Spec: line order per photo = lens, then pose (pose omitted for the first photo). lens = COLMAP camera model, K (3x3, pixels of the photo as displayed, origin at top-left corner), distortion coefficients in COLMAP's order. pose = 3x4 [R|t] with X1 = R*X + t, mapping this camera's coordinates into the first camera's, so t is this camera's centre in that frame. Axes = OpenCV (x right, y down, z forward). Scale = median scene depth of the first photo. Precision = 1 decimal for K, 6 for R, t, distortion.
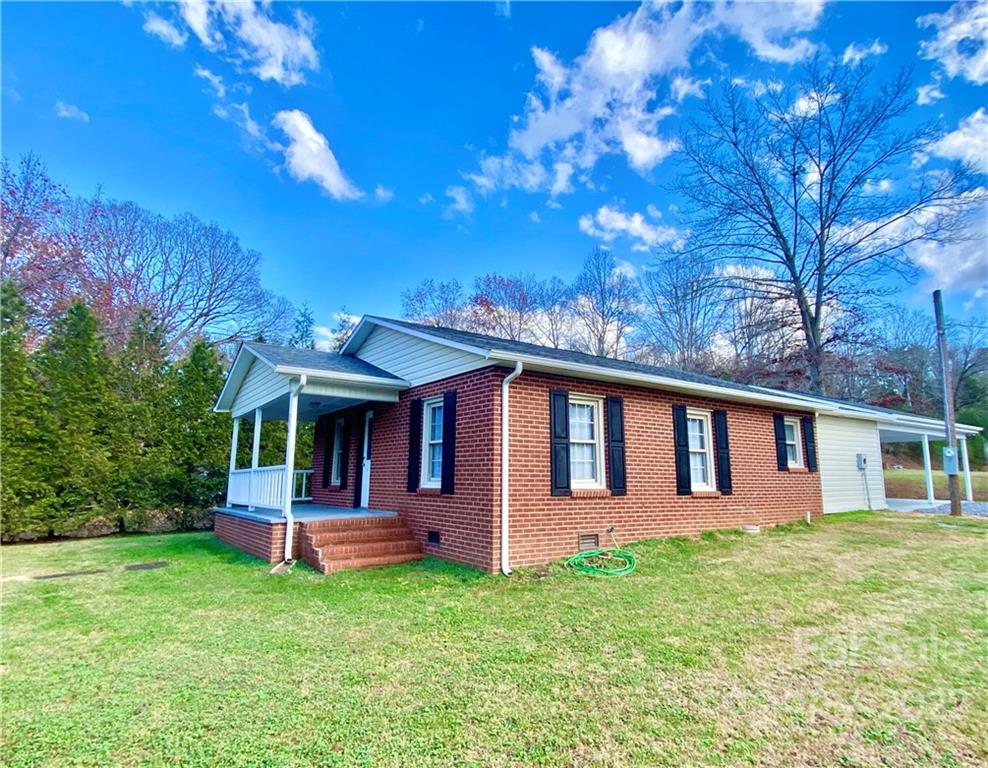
lens RADIAL K [[557.1, 0, 494.0], [0, 557.1, 384.0], [0, 0, 1]] dist [-0.000353, 0.000089]
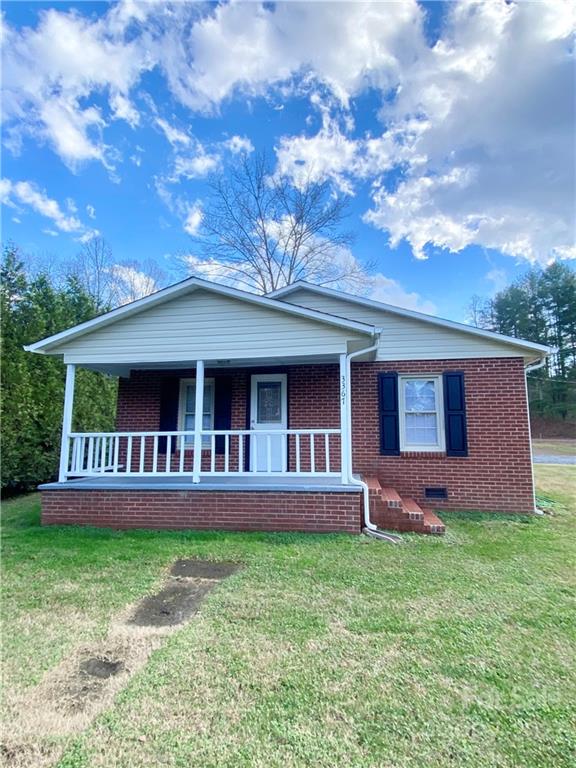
lens RADIAL K [[470.8, 0, 288.0], [0, 470.8, 384.0], [0, 0, 1]] dist [0.002909, 0.000545]
pose [[0.721939, 0.090051, 0.686072, -0.696477], [-0.117814, 0.993015, -0.006366, 0.059602], [-0.681853, -0.076234, 0.727506, 0.338473]]
